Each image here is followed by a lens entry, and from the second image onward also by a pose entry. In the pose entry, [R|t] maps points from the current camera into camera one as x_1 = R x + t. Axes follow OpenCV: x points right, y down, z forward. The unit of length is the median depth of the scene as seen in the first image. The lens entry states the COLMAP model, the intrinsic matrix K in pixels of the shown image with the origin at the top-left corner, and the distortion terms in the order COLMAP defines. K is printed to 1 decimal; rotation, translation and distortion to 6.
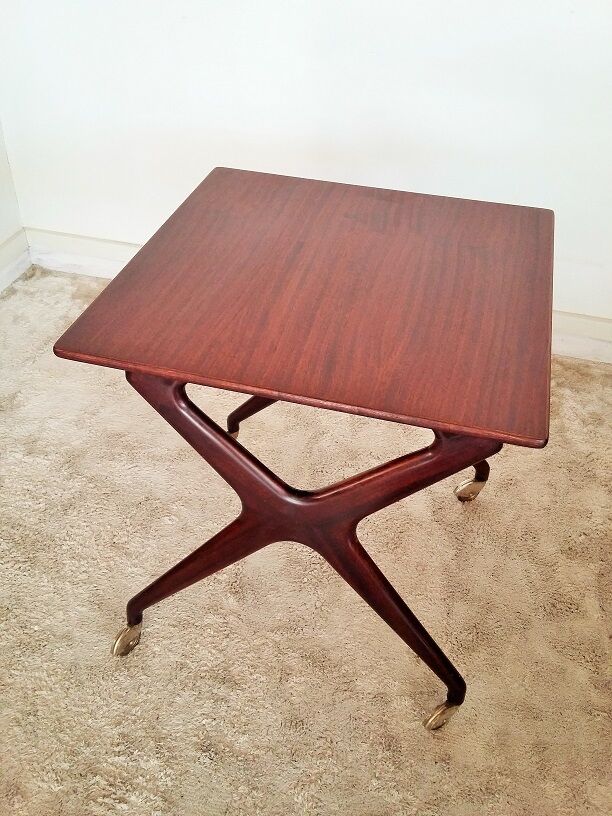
lens RADIAL K [[758.8, 0, 302.1], [0, 758.8, 403.0], [0, 0, 1]] dist [0.013484, 0.000000]
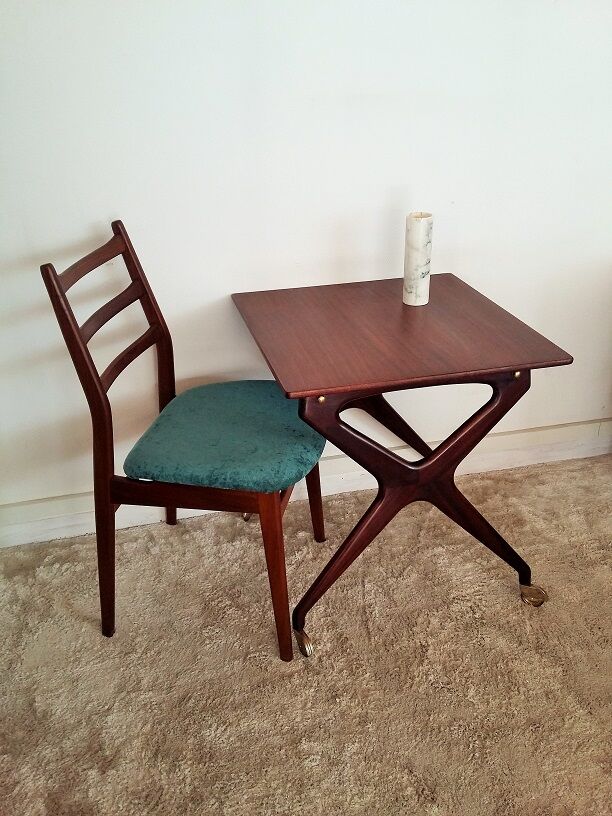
lens RADIAL K [[758.8, 0, 306.8], [0, 758.8, 409.6], [0, 0, 1]] dist [0.013484, 0.000000]
pose [[0.873348, -0.261464, 0.410973, -0.454082], [0.337722, 0.933031, -0.124084, -0.133684], [-0.351007, 0.247163, 0.903163, 0.060659]]
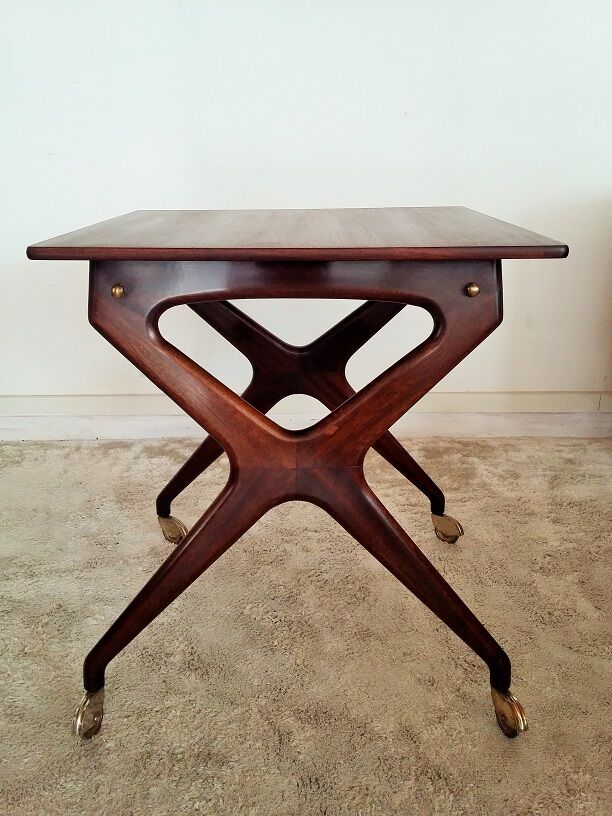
lens RADIAL K [[758.8, 0, 305.9], [0, 758.8, 404.0], [0, 0, 1]] dist [0.013484, 0.000000]
pose [[0.962950, -0.122781, 0.240109, -0.122466], [0.198569, 0.925256, -0.323221, 0.249696], [-0.182477, 0.358924, 0.915355, 0.130332]]
